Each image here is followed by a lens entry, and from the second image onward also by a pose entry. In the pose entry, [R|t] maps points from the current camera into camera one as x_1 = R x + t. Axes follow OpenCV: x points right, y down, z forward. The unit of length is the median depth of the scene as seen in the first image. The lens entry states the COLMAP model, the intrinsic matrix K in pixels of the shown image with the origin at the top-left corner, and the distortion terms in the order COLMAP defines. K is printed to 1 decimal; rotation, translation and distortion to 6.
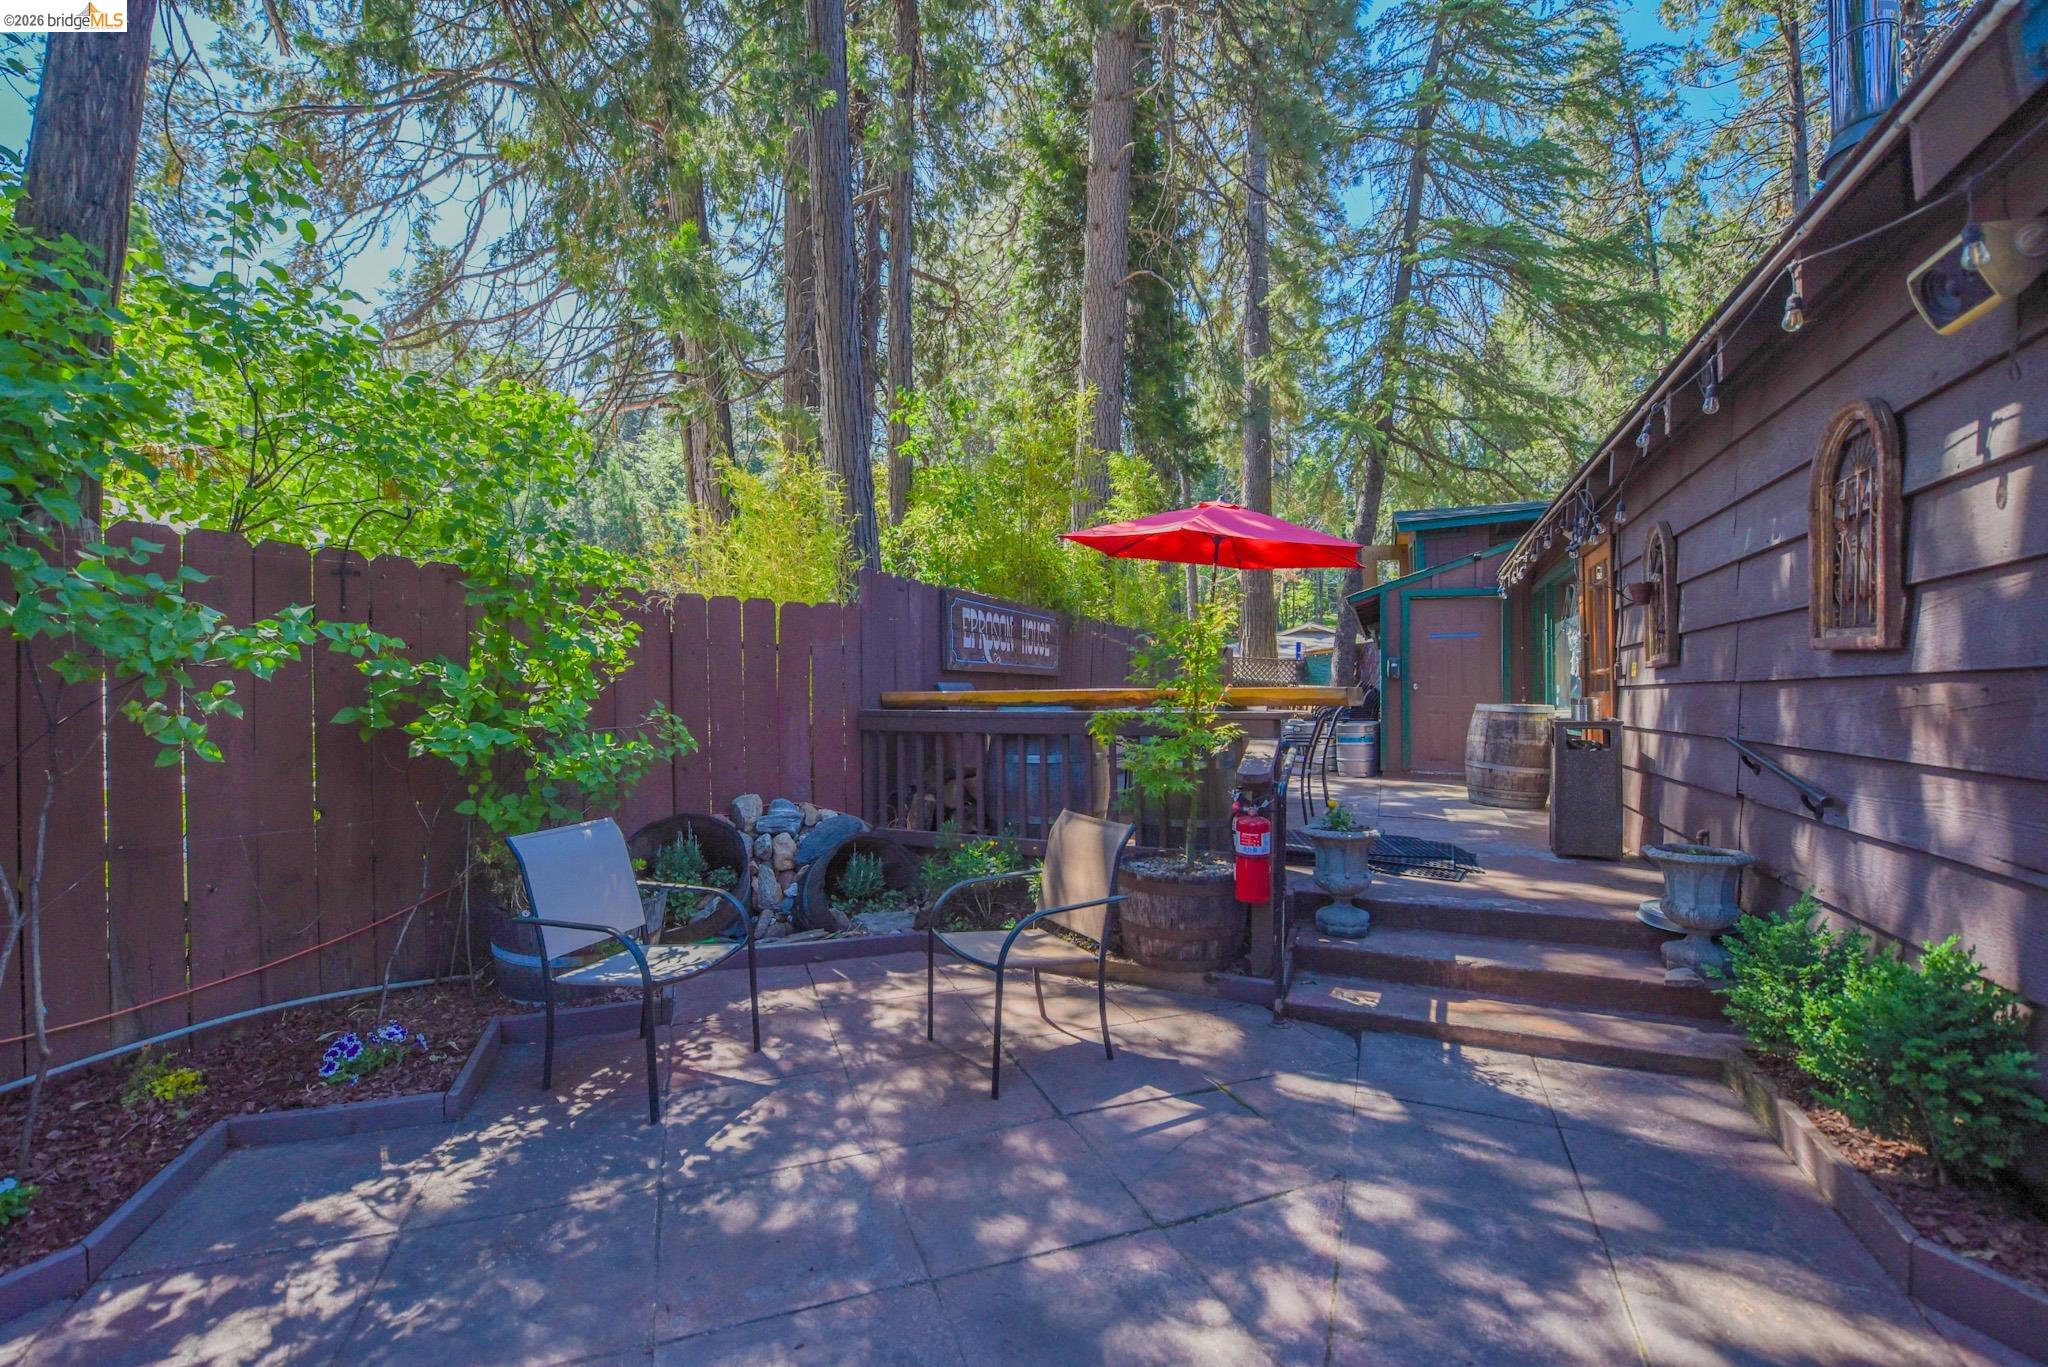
lens RADIAL K [[857.3, 0, 1019.1], [0, 857.3, 674.7], [0, 0, 1]] dist [-0.000128, -0.000175]
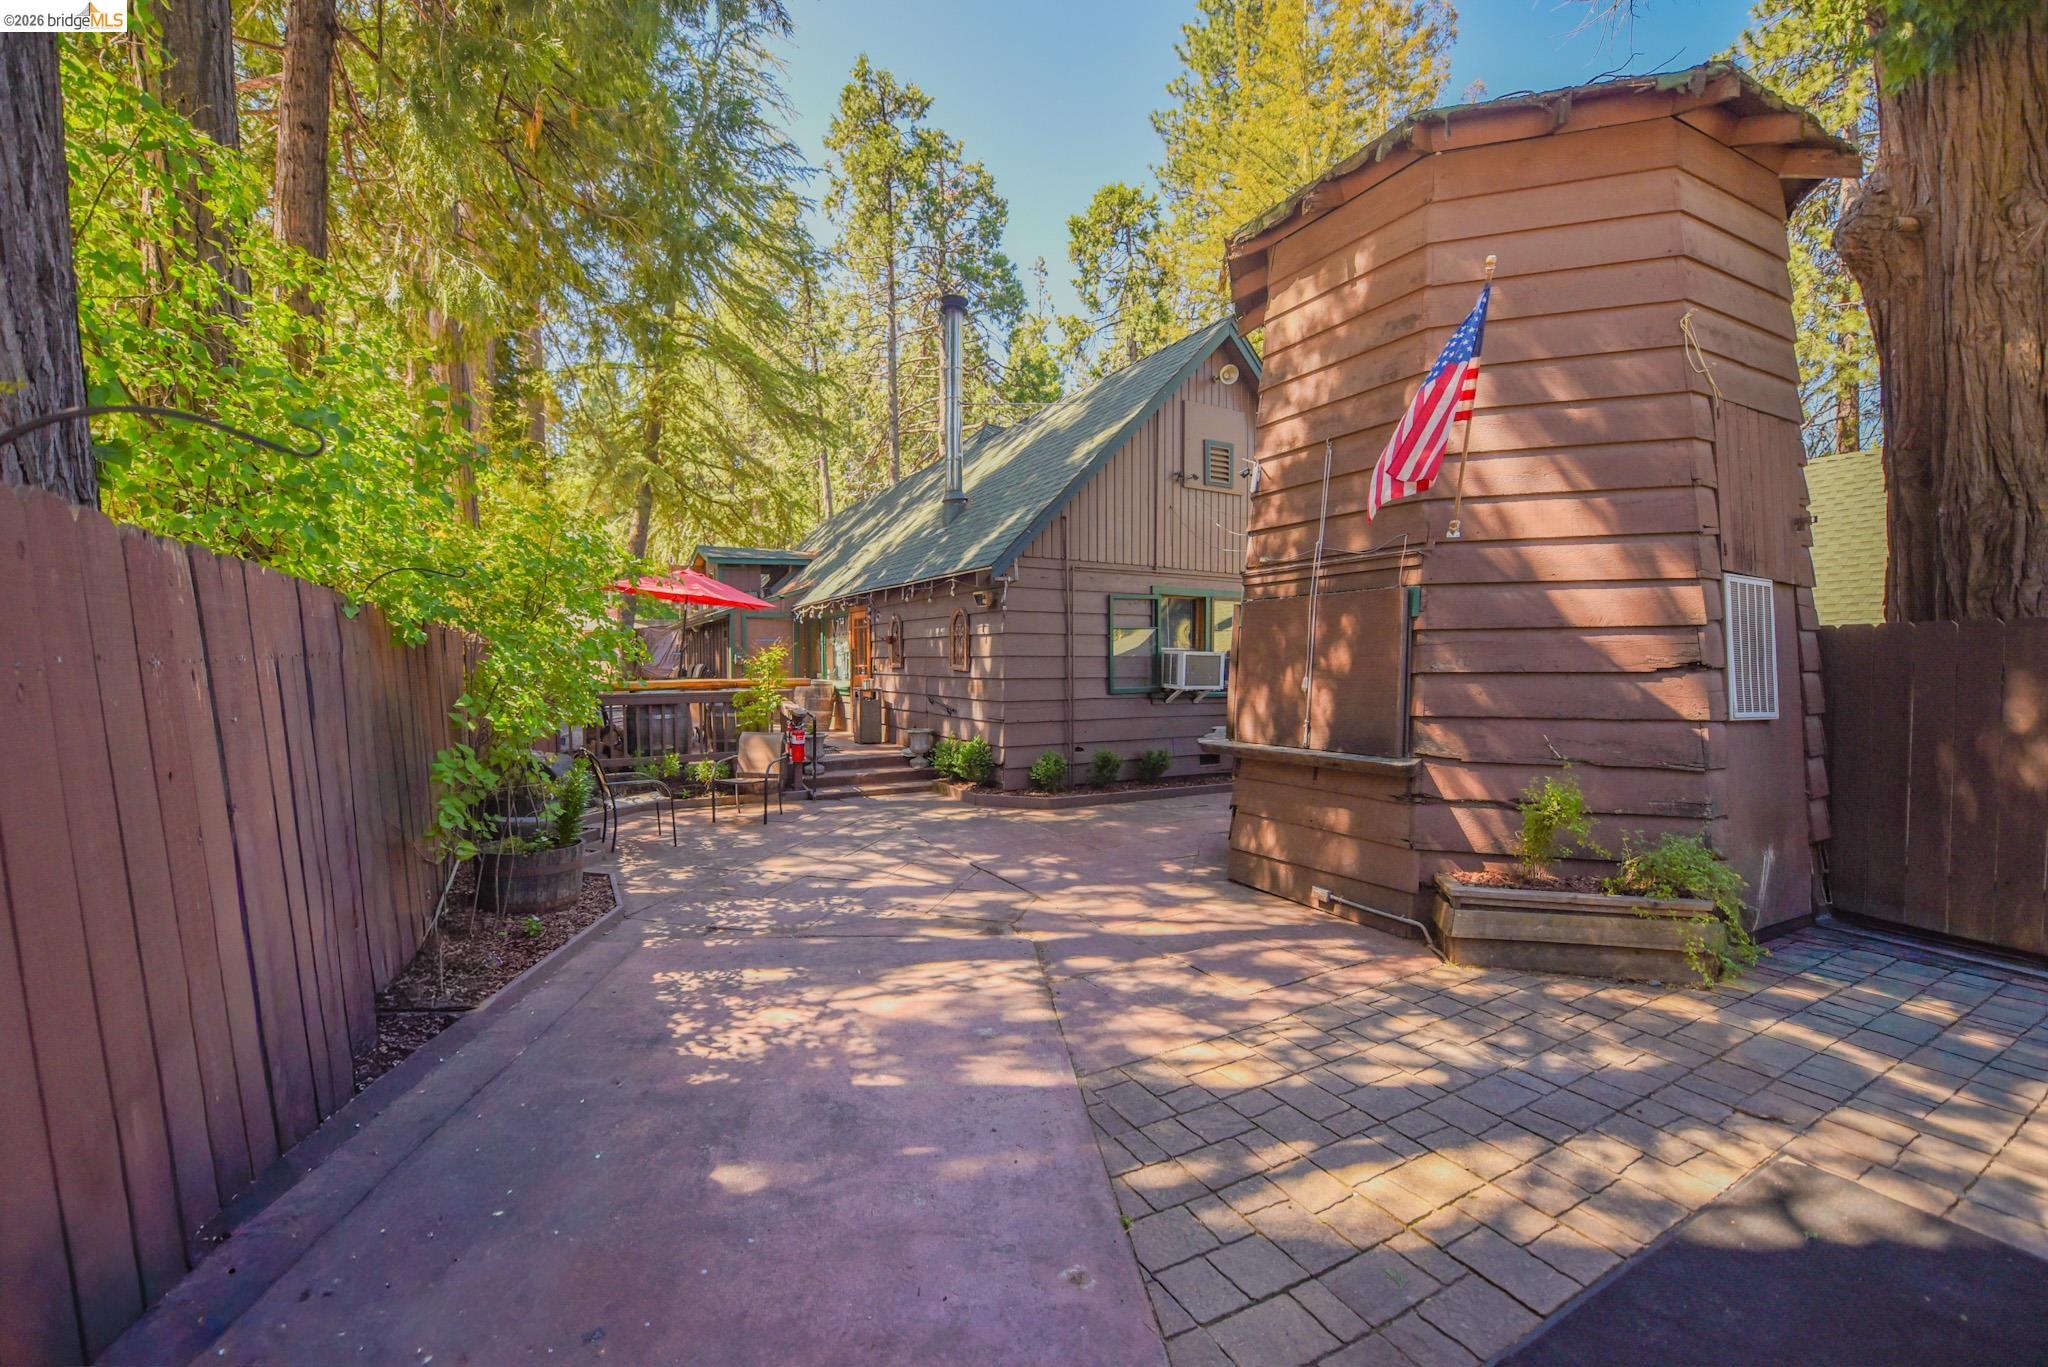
lens RADIAL K [[857.3, 0, 1019.1], [0, 857.3, 674.7], [0, 0, 1]] dist [-0.000128, -0.000175]
pose [[0.596751, -0.016453, 0.802258, -1.507111], [-0.019122, 0.999214, 0.034717, -0.115812], [-0.802199, -0.036058, 0.595967, -1.168269]]
